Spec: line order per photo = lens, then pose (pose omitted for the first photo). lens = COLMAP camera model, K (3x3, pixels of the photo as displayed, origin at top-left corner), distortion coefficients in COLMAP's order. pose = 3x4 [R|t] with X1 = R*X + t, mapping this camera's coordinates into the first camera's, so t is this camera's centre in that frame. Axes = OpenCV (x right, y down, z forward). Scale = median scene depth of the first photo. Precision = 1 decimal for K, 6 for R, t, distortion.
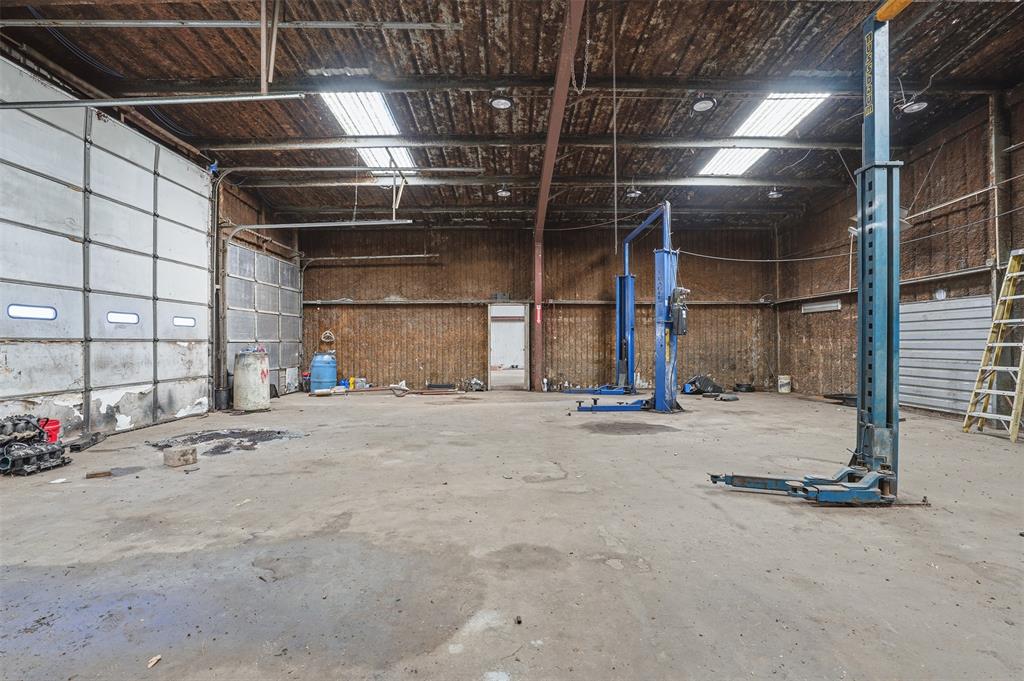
lens RADIAL K [[479.7, 0, 507.5], [0, 479.7, 341.7], [0, 0, 1]] dist [-0.055785, 0.020130]
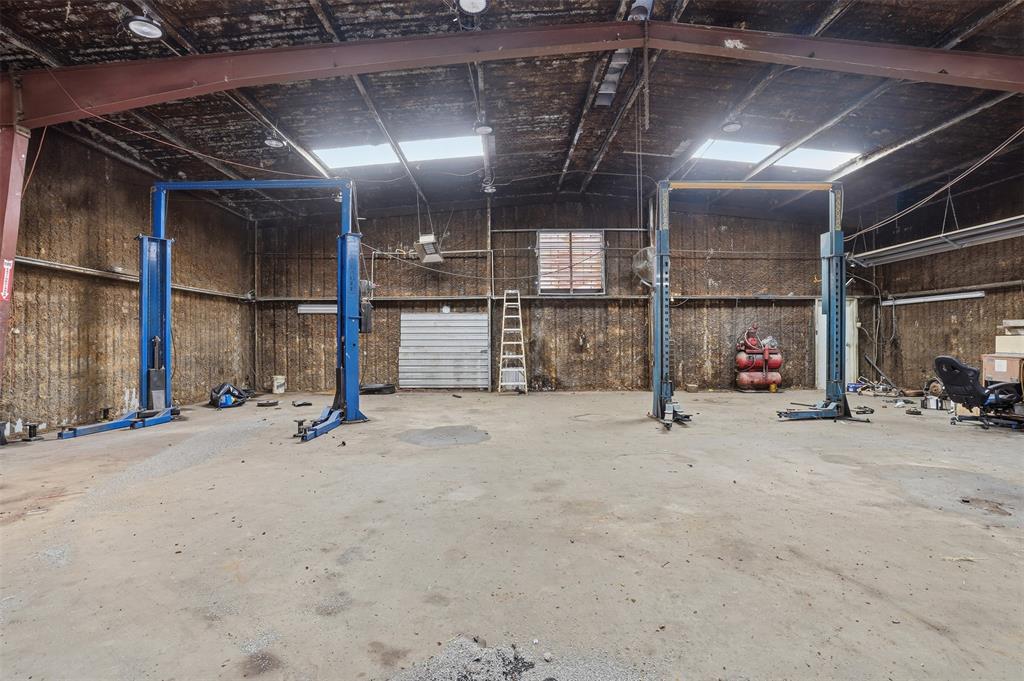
lens RADIAL K [[479.7, 0, 507.5], [0, 479.7, 341.7], [0, 0, 1]] dist [-0.055785, 0.020130]
pose [[-0.027295, 0.002605, 0.999624, -0.629512], [-0.000392, 0.999997, -0.002616, 0.005523], [-0.999627, -0.000463, -0.027294, 0.860391]]
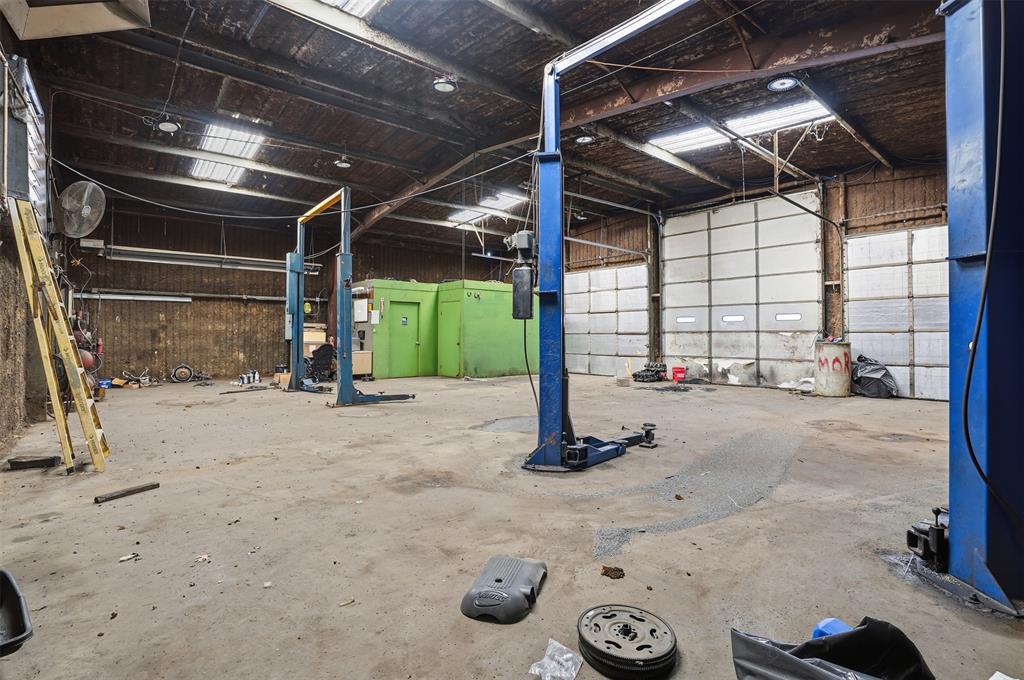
lens RADIAL K [[479.7, 0, 507.5], [0, 479.7, 341.2], [0, 0, 1]] dist [-0.055785, 0.020130]
pose [[-0.759516, 0.012297, -0.650373, 0.828708], [0.004366, 0.999895, 0.013806, 0.003985], [0.650474, 0.007647, -0.759490, 1.582508]]
